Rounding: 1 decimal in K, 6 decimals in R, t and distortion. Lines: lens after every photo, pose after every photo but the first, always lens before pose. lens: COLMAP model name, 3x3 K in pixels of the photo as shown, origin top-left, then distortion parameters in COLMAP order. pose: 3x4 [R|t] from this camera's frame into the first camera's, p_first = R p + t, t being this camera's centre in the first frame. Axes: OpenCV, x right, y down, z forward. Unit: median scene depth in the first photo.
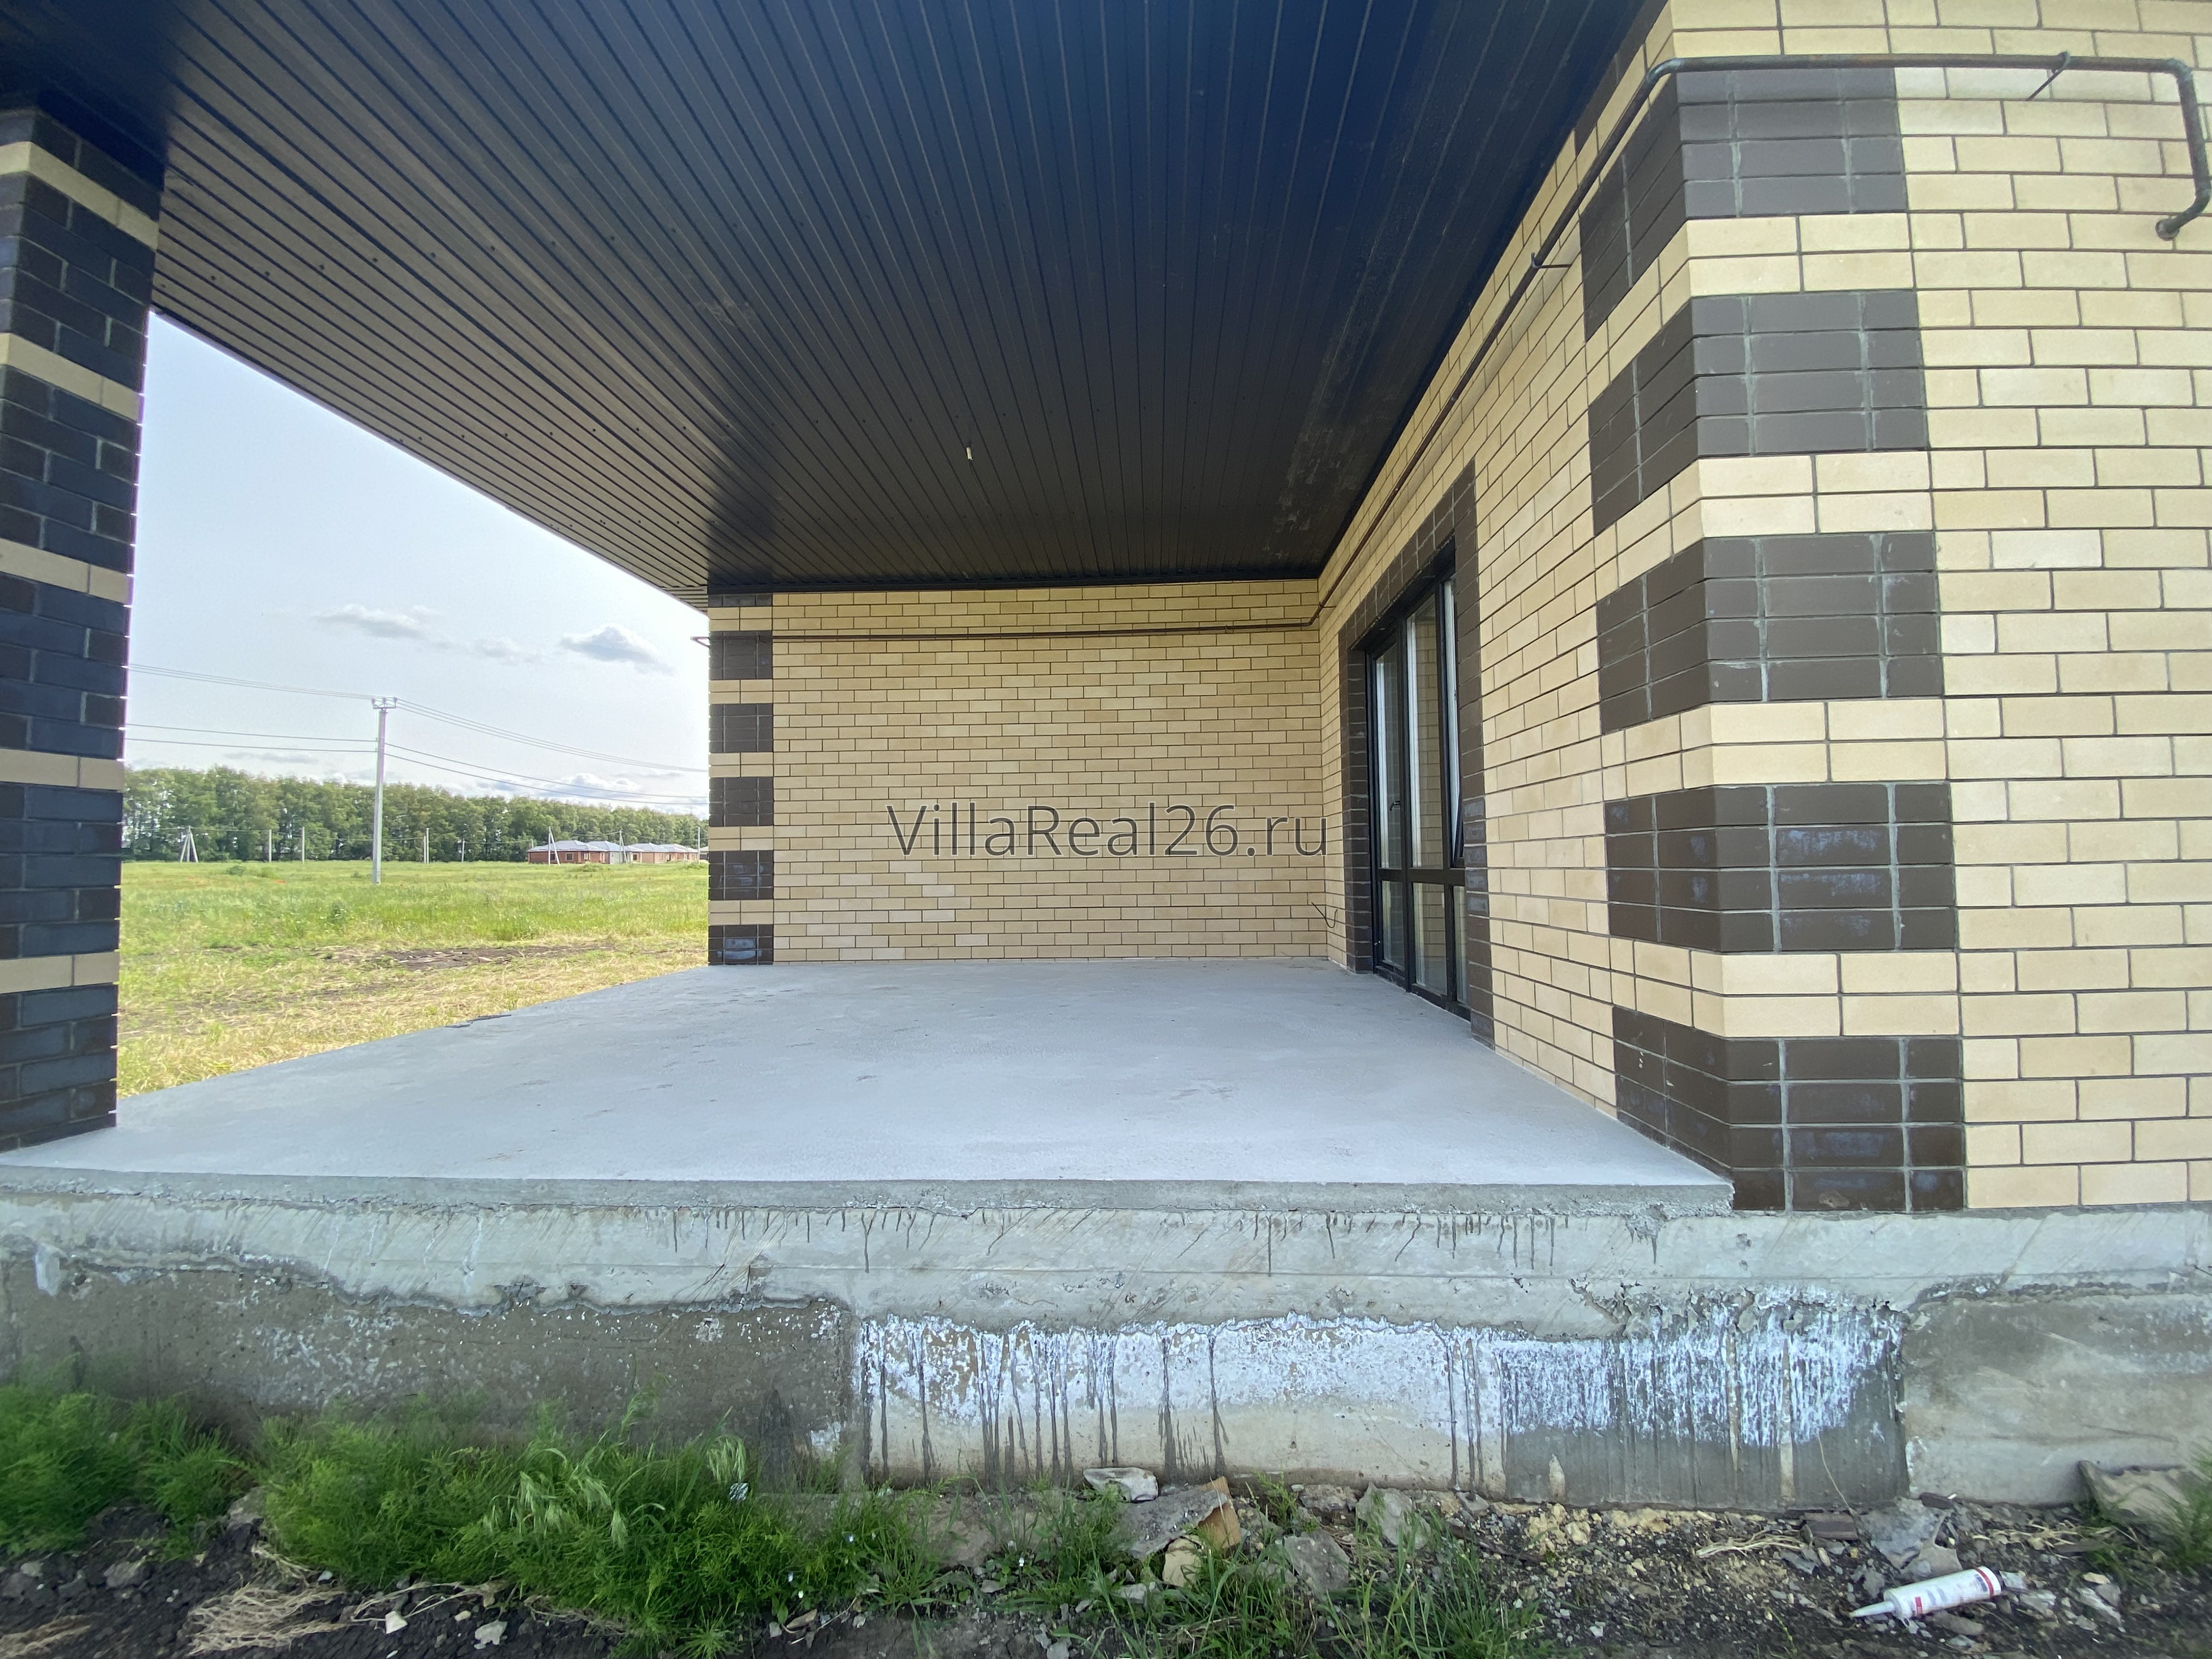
lens RADIAL K [[896.9, 0, 1109.5], [0, 896.9, 833.8], [0, 0, 1]] dist [0.039670, -0.031012]
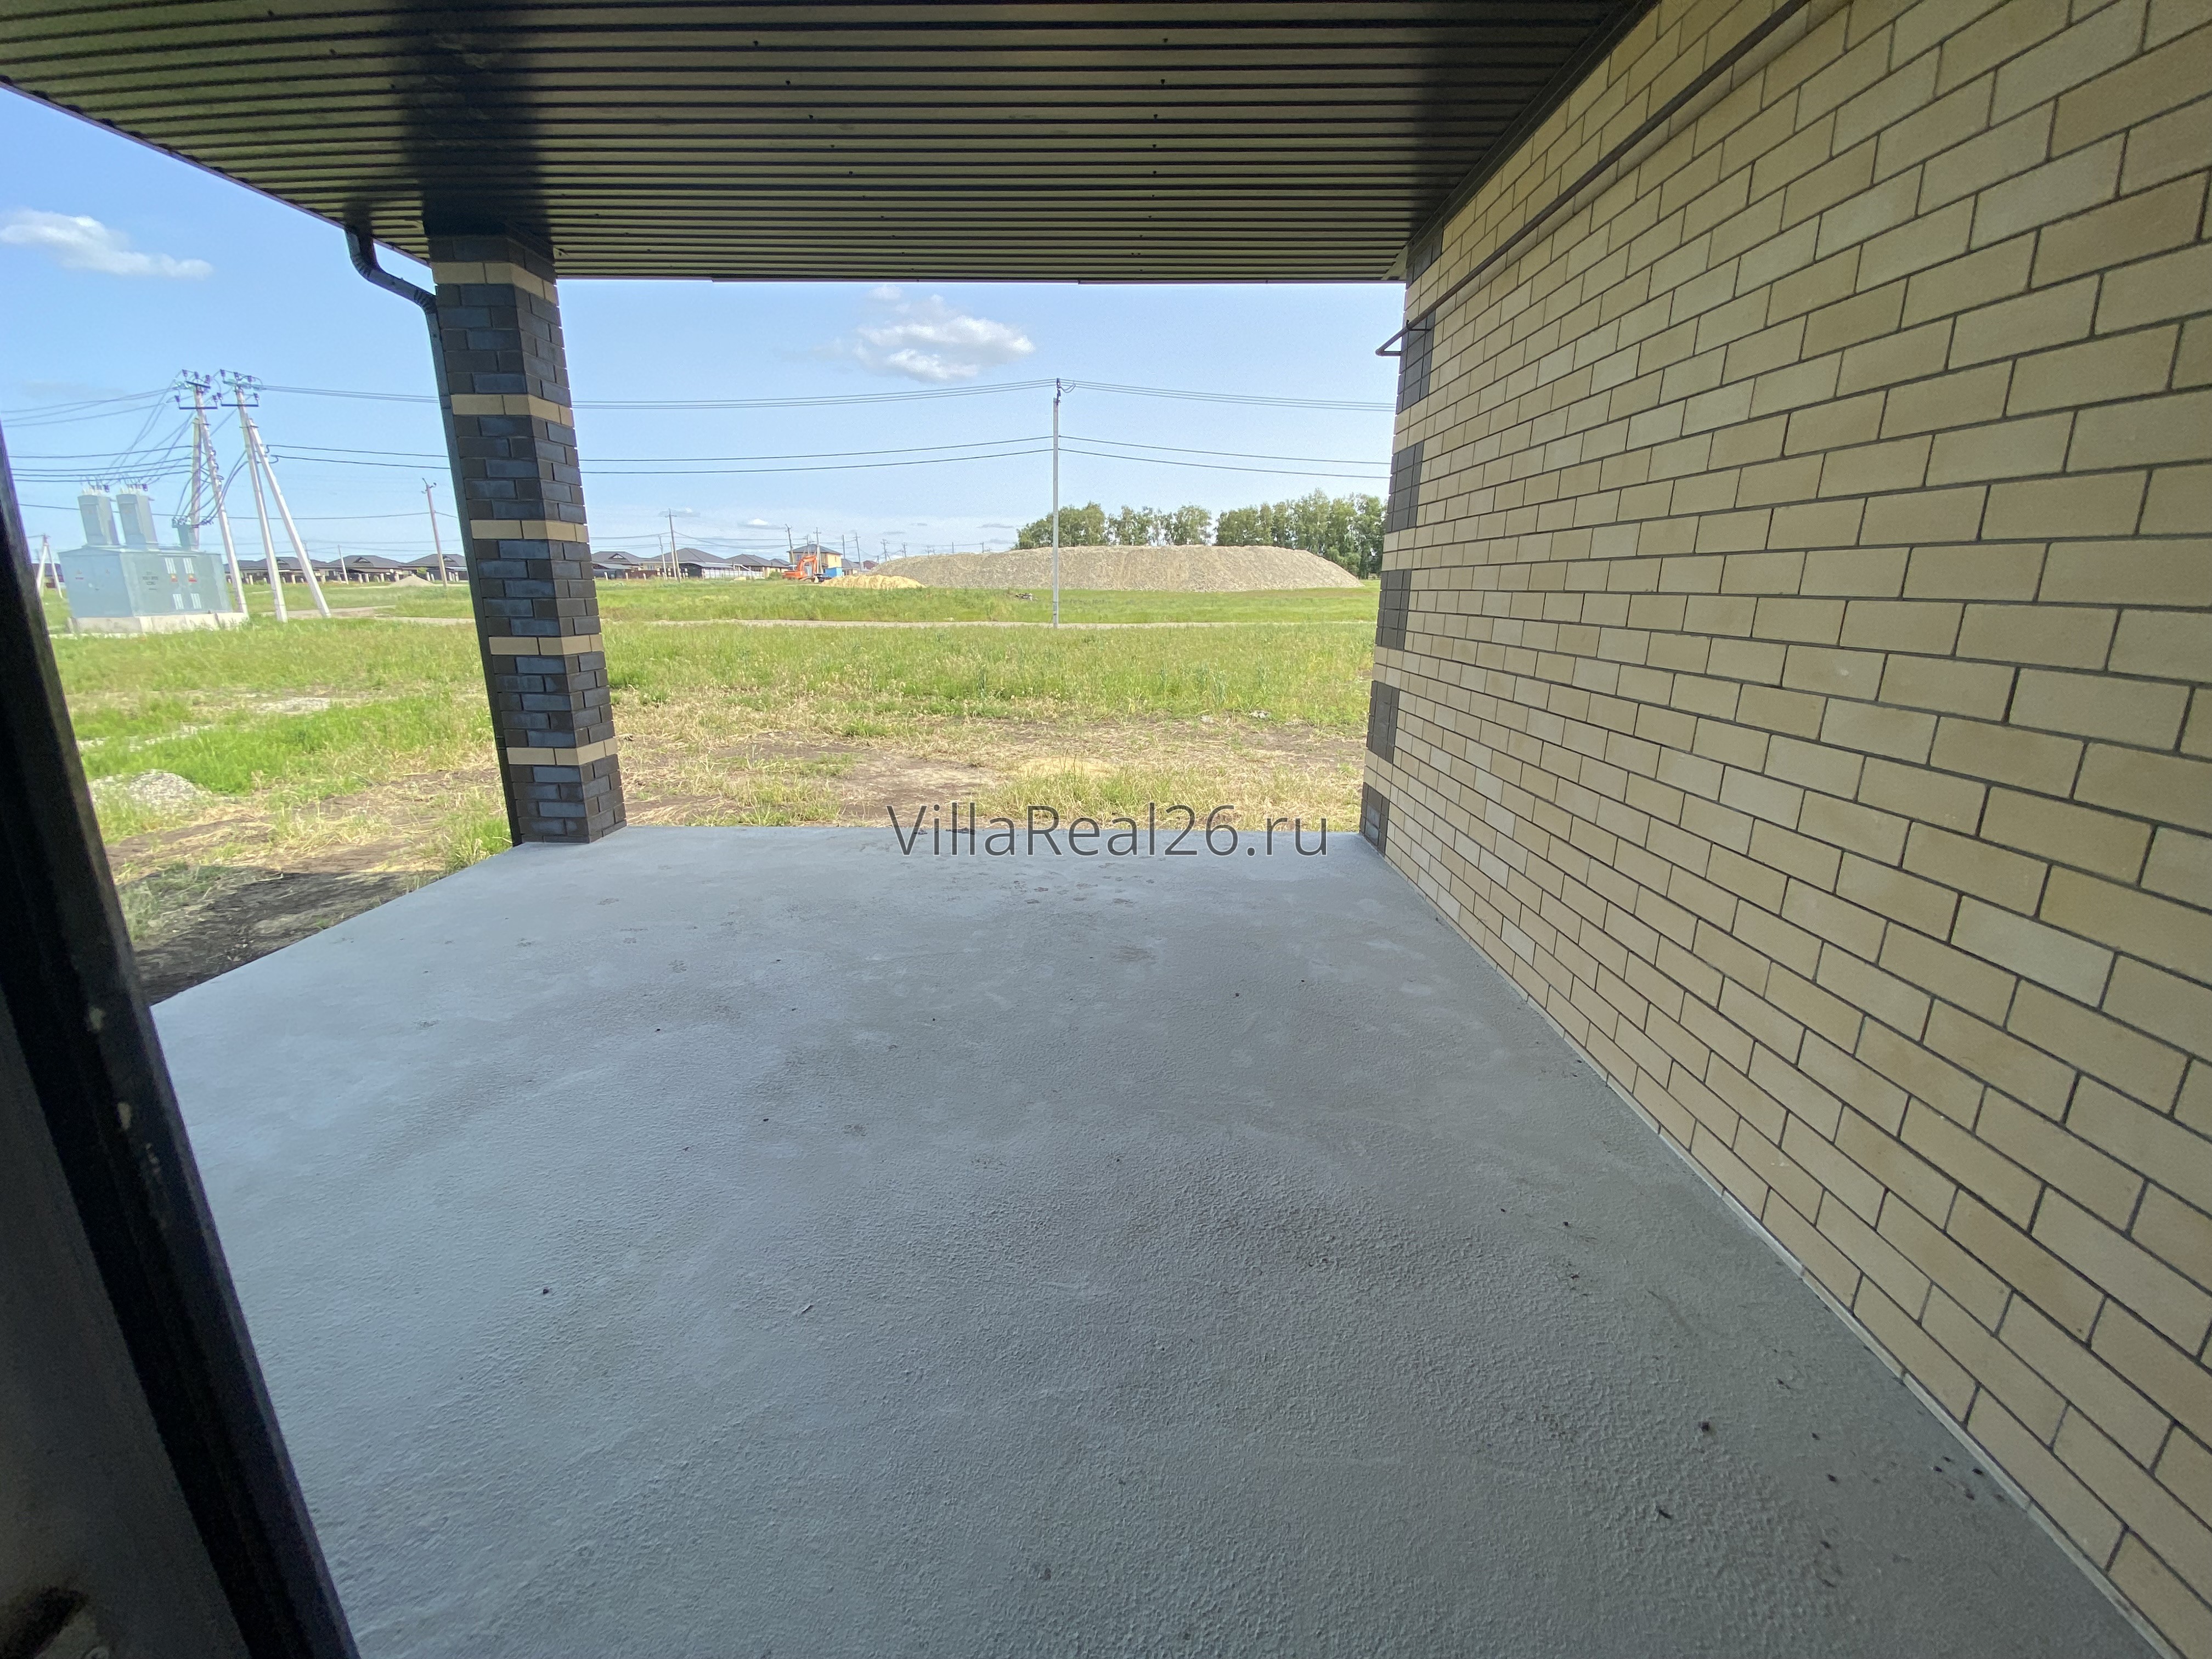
lens RADIAL K [[900.0, 0, 1093.4], [0, 900.0, 818.2], [0, 0, 1]] dist [0.032204, -0.025518]
pose [[0.027172, 0.264078, -0.964119, 0.265501], [0.029475, 0.963844, 0.264833, -0.069374], [0.999196, -0.035613, 0.018406, 0.770769]]
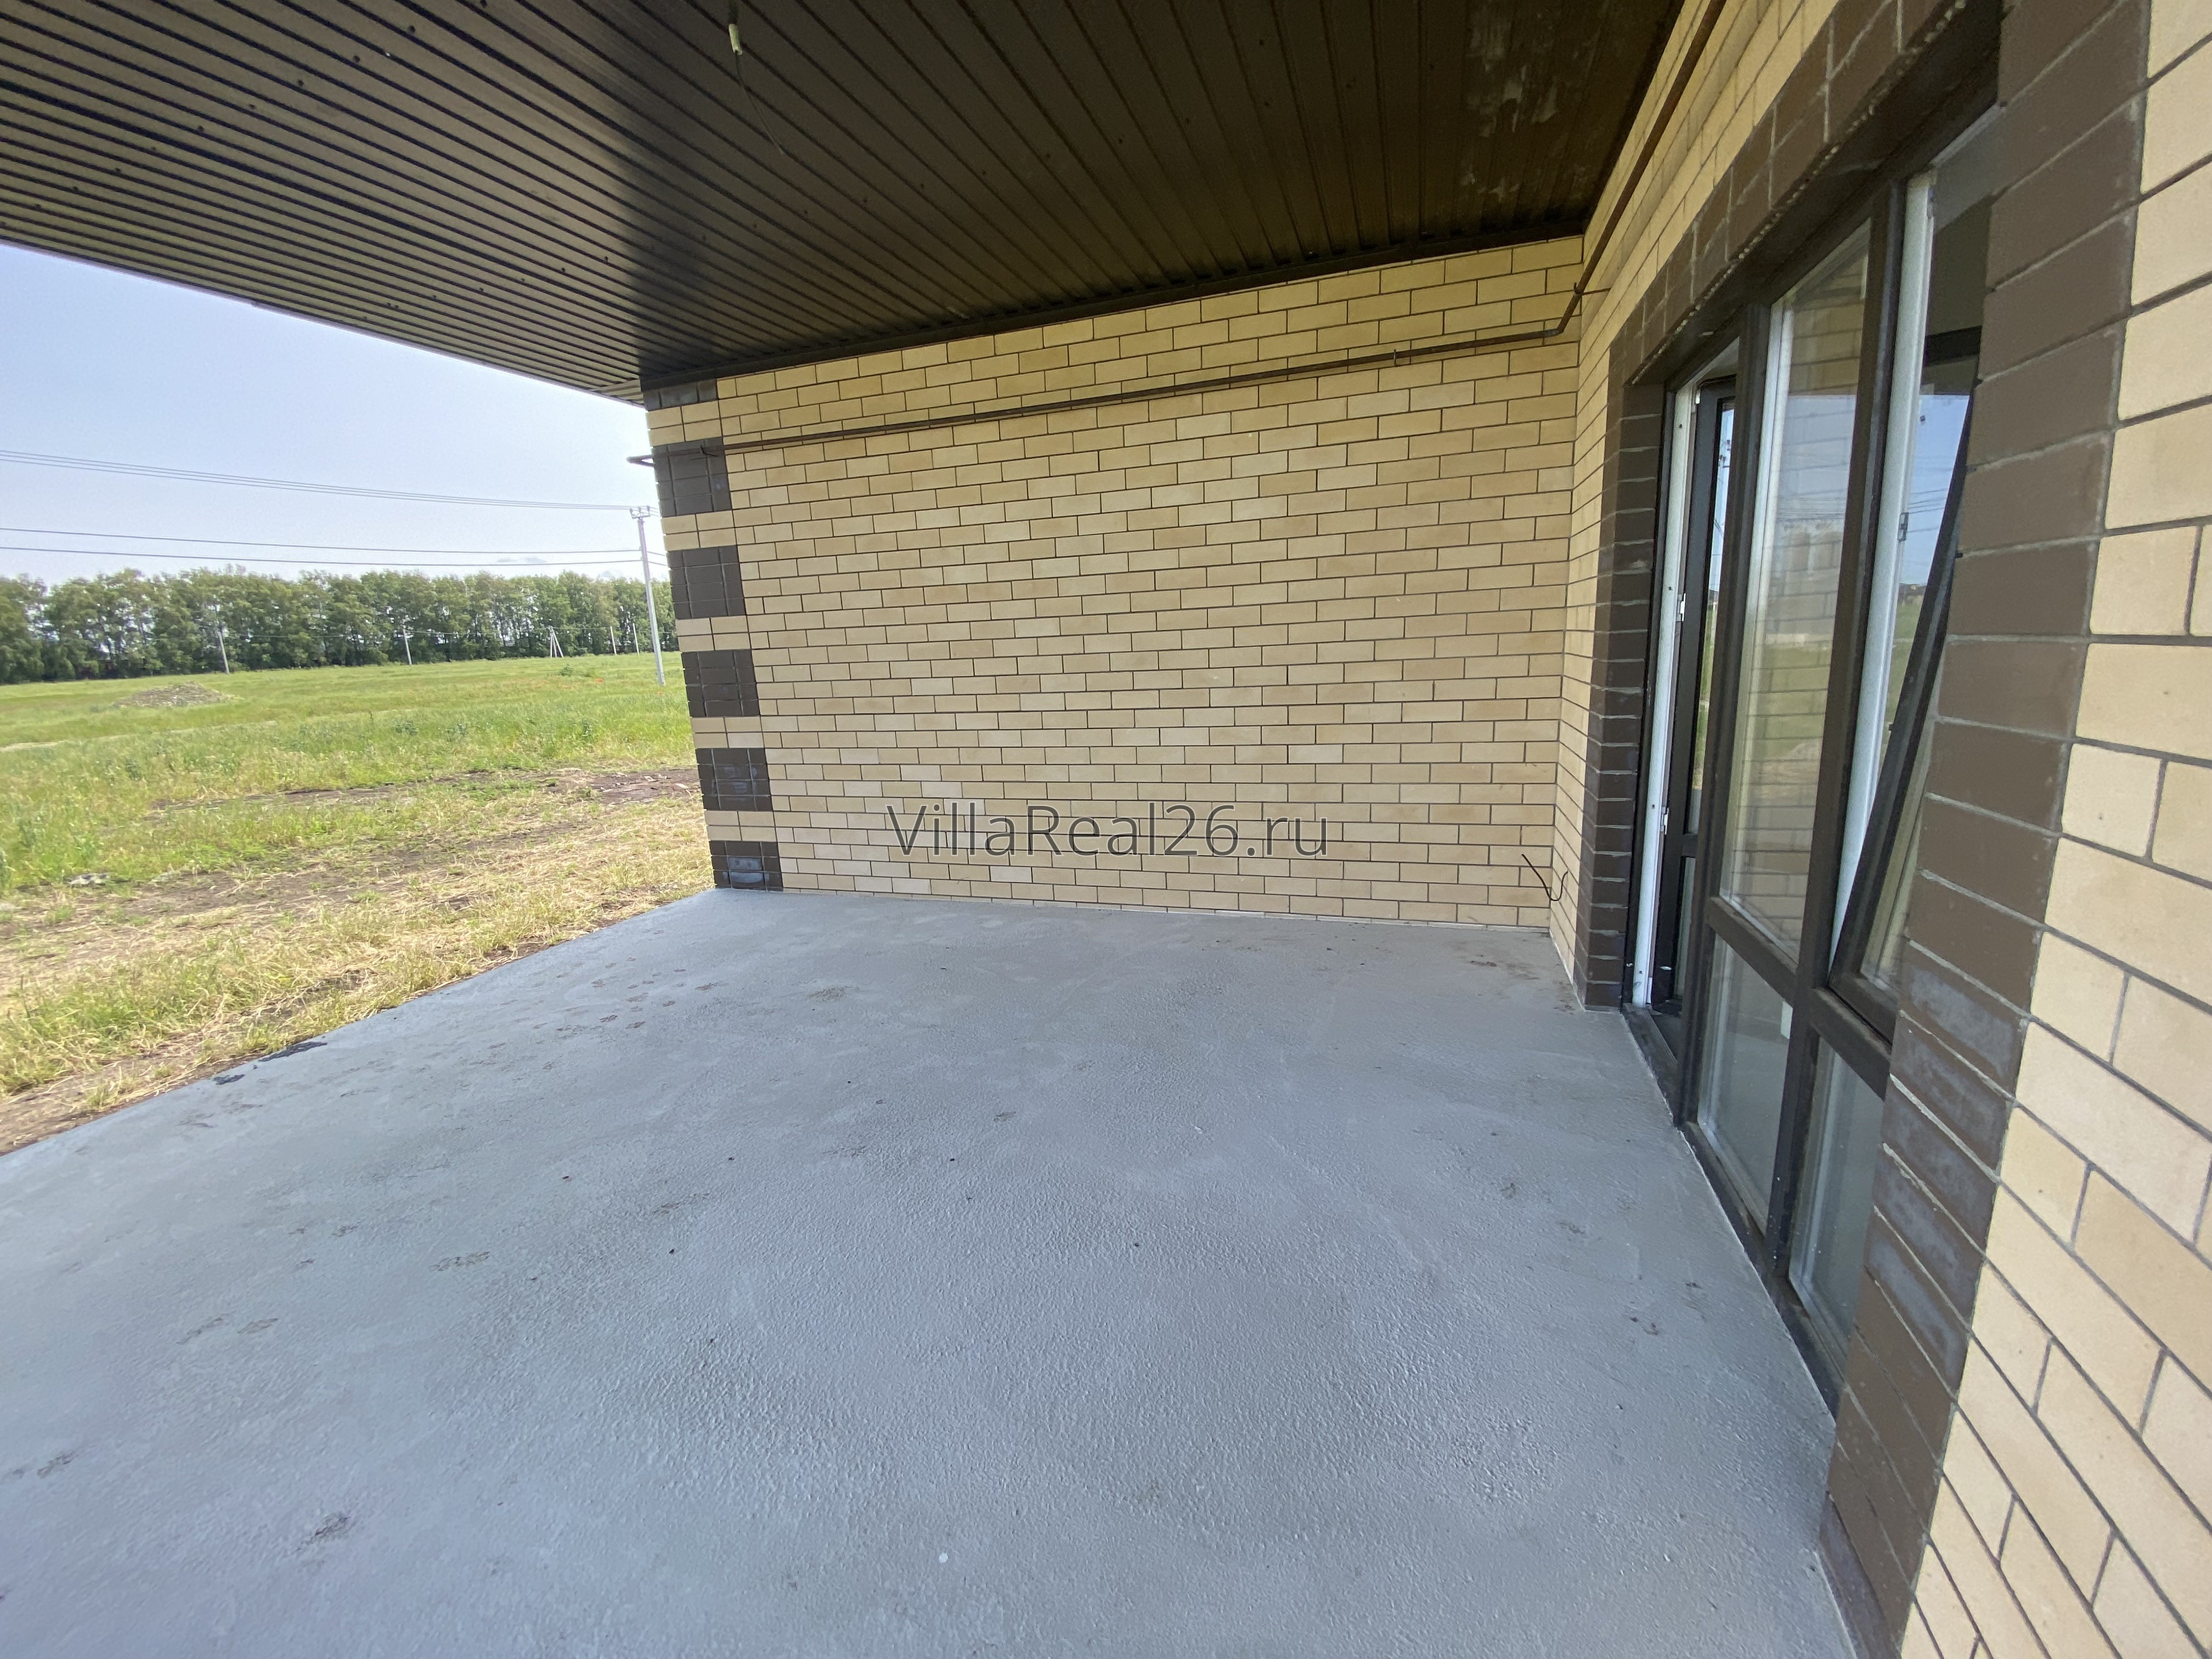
lens RADIAL K [[898.6, 0, 1103.9], [0, 898.6, 833.9], [0, 0, 1]] dist [0.031892, -0.026371]
pose [[0.960154, 0.027289, -0.278137, 0.118107], [0.044372, 0.967713, 0.248120, -0.088874], [0.275928, -0.250575, 0.927942, 0.354574]]
